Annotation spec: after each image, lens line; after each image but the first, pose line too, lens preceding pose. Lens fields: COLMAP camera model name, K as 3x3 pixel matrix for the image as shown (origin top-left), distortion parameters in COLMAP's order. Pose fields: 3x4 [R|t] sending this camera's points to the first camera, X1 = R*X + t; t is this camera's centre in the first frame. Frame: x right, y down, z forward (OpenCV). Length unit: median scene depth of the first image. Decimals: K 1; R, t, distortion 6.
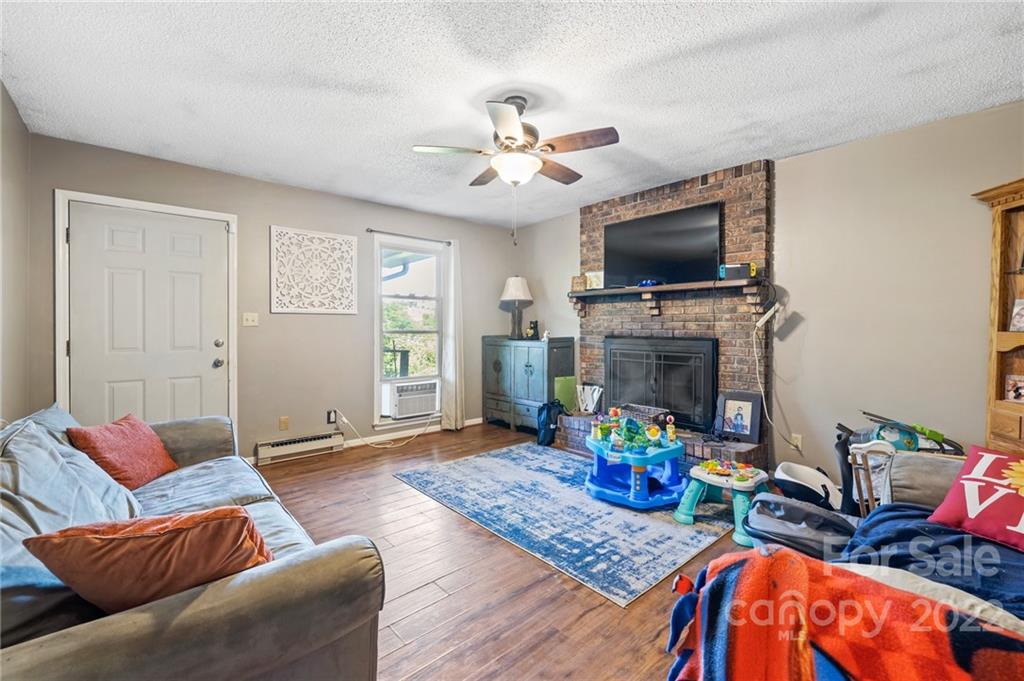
lens RADIAL K [[434.1, 0, 507.3], [0, 434.1, 328.9], [0, 0, 1]] dist [0.001893, -0.000021]
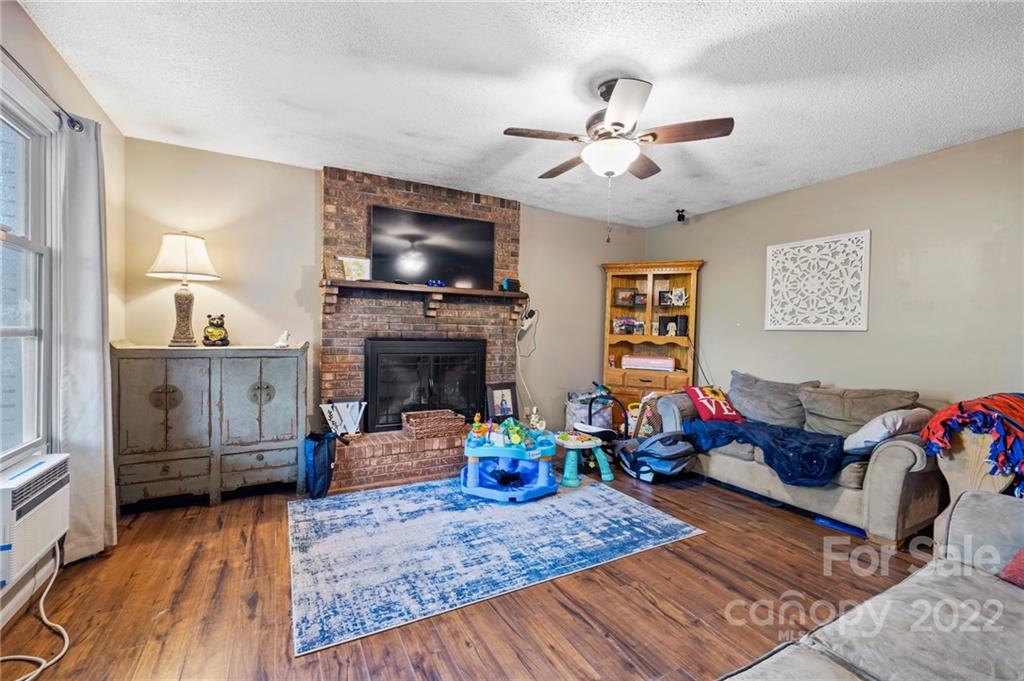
lens RADIAL K [[430.3, 0, 508.3], [0, 430.3, 338.6], [0, 0, 1]] dist [-0.000618, -0.000021]
pose [[0.220747, -0.012807, 0.975247, -0.640267], [-0.013434, 0.999779, 0.016170, 0.000089], [-0.975239, -0.016671, 0.220526, 0.694615]]
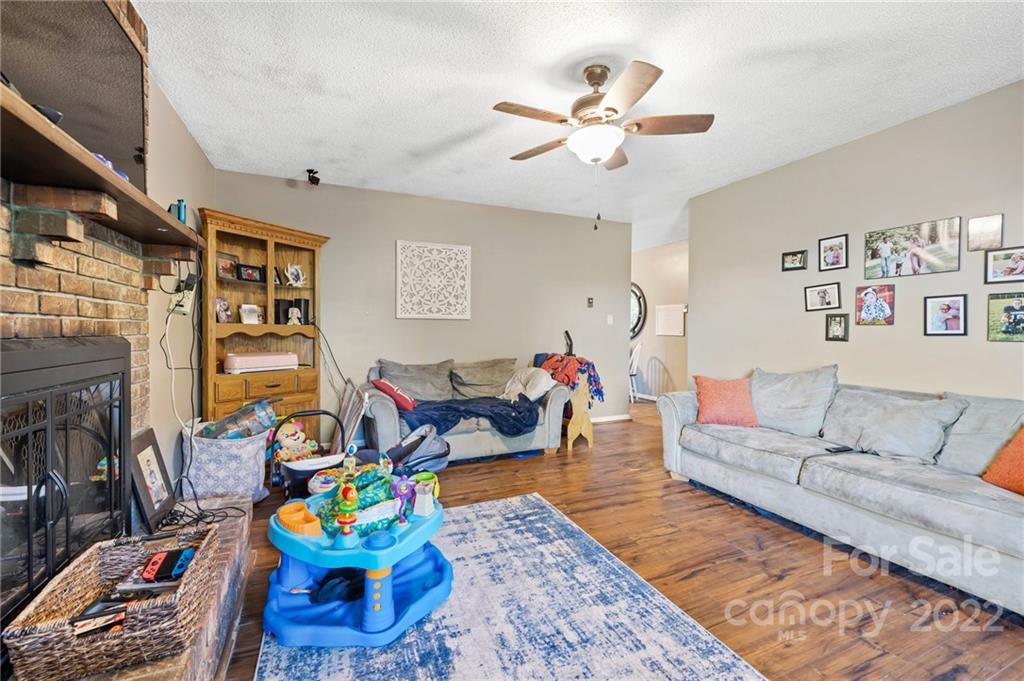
lens RADIAL K [[426.6, 0, 510.7], [0, 426.6, 337.0], [0, 0, 1]] dist [-0.000725, -0.000128]
pose [[-0.954551, -0.011545, 0.297824, -0.057271], [-0.004915, 0.999723, 0.023000, 0.010468], [-0.298007, 0.020490, -0.954344, 1.331270]]
